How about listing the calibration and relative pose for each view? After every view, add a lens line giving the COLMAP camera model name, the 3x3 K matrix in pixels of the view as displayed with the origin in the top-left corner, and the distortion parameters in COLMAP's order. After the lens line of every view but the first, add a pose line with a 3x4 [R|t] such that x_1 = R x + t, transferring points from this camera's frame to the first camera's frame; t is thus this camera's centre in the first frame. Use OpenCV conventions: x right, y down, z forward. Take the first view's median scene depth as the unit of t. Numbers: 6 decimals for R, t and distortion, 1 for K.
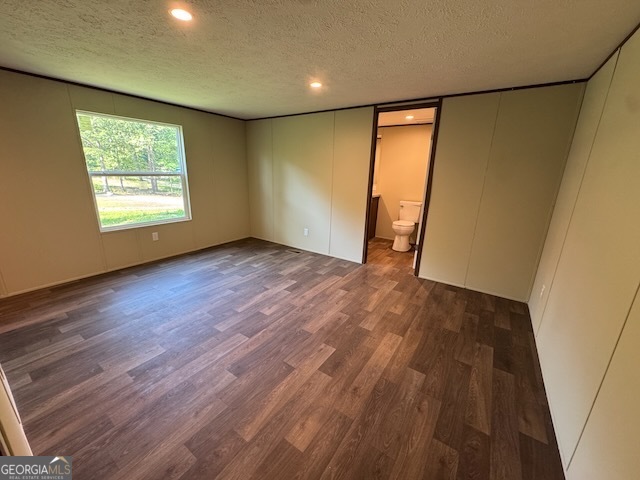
lens RADIAL K [[257.0, 0, 319.3], [0, 257.0, 238.3], [0, 0, 1]] dist [0.001430, -0.000376]
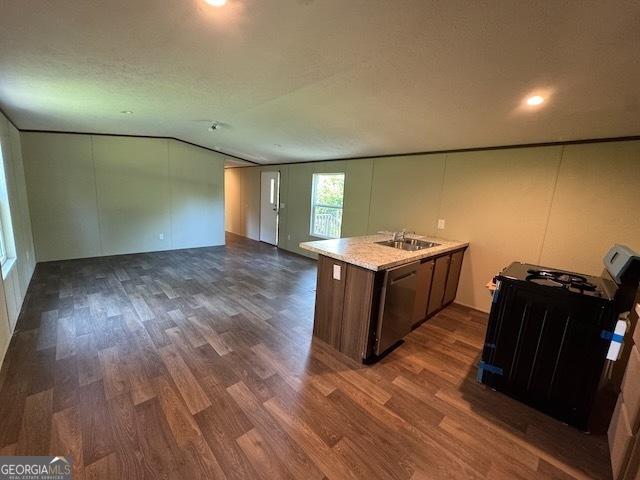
lens RADIAL K [[257.0, 0, 313.2], [0, 257.0, 242.8], [0, 0, 1]] dist [0.001430, -0.000376]
pose [[-0.215844, 0.127702, -0.968041, 1.418491], [-0.319731, 0.927509, 0.193645, -0.513106], [0.922596, 0.351310, -0.159367, 1.989523]]
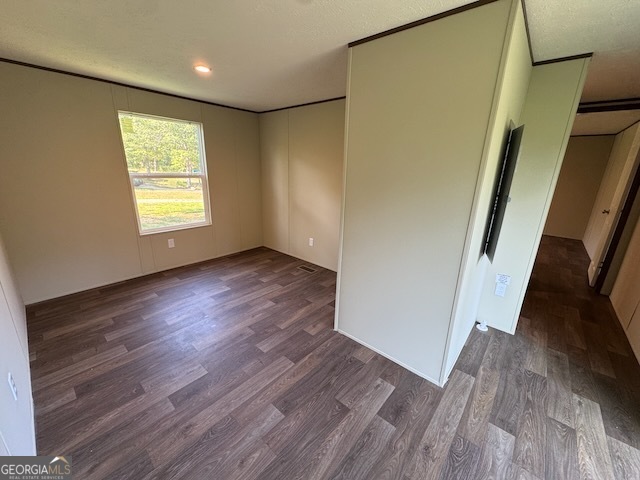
lens RADIAL K [[257.0, 0, 319.1], [0, 257.0, 237.5], [0, 0, 1]] dist [0.001430, -0.000376]
pose [[0.993016, 0.032673, -0.113365, -0.105677], [-0.032182, 0.999463, 0.006160, -0.063448], [0.113505, -0.002469, 0.993534, 0.124727]]
